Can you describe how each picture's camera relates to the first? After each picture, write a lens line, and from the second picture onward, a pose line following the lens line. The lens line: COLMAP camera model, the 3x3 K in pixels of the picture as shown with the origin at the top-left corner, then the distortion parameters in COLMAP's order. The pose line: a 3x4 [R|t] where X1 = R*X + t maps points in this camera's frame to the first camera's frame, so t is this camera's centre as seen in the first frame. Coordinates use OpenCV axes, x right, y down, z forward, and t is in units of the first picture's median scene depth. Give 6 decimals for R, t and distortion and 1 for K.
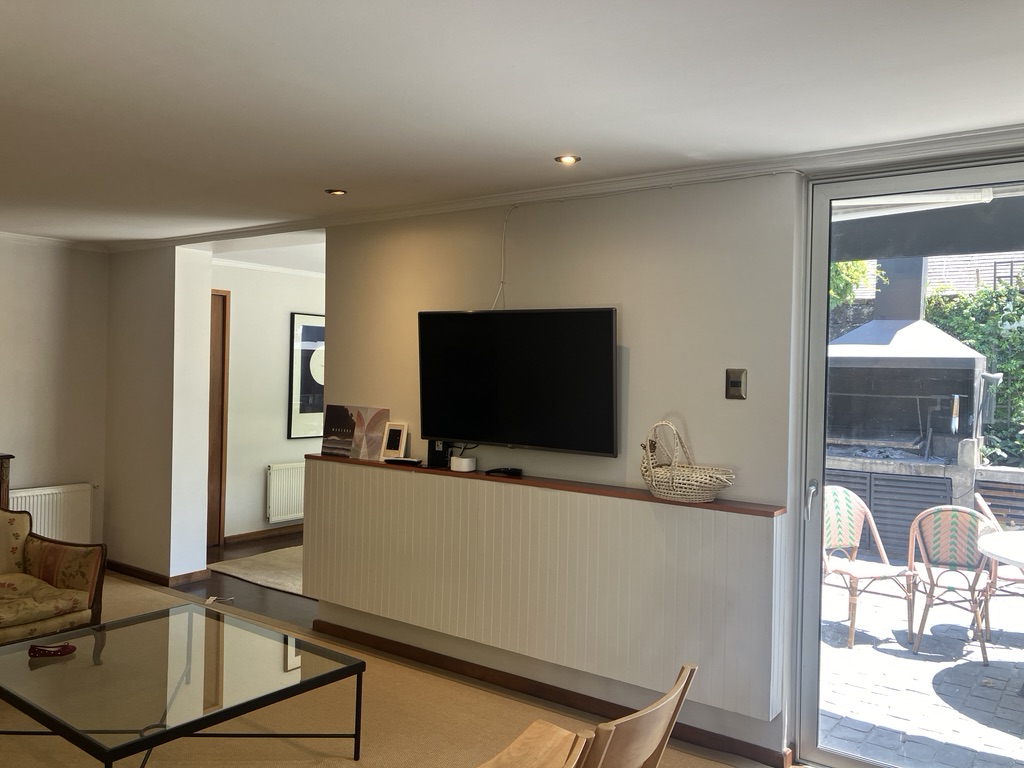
lens RADIAL K [[847.0, 0, 515.7], [0, 847.0, 382.4], [0, 0, 1]] dist [0.068268, -0.094229]
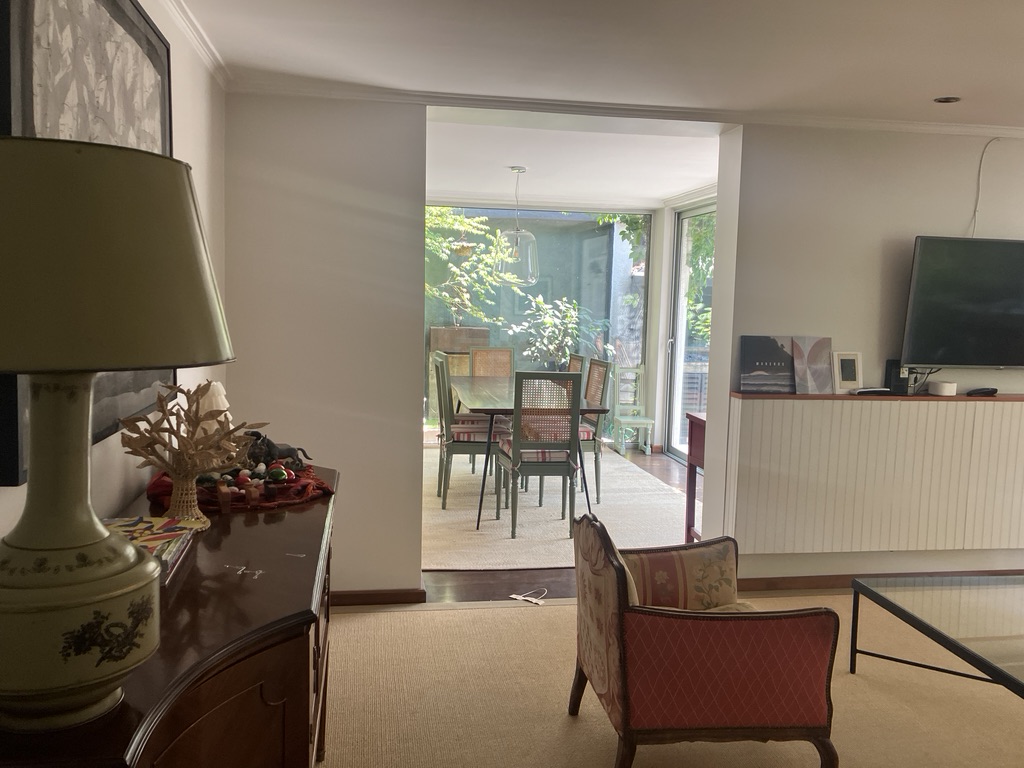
lens RADIAL K [[836.2, 0, 513.3], [0, 836.2, 404.9], [0, 0, 1]] dist [0.029025, -0.003965]
pose [[0.705348, -0.095288, 0.702428, -0.910949], [-0.001184, 0.990764, 0.135591, -0.017729], [-0.708860, -0.096470, 0.698721, 0.513843]]
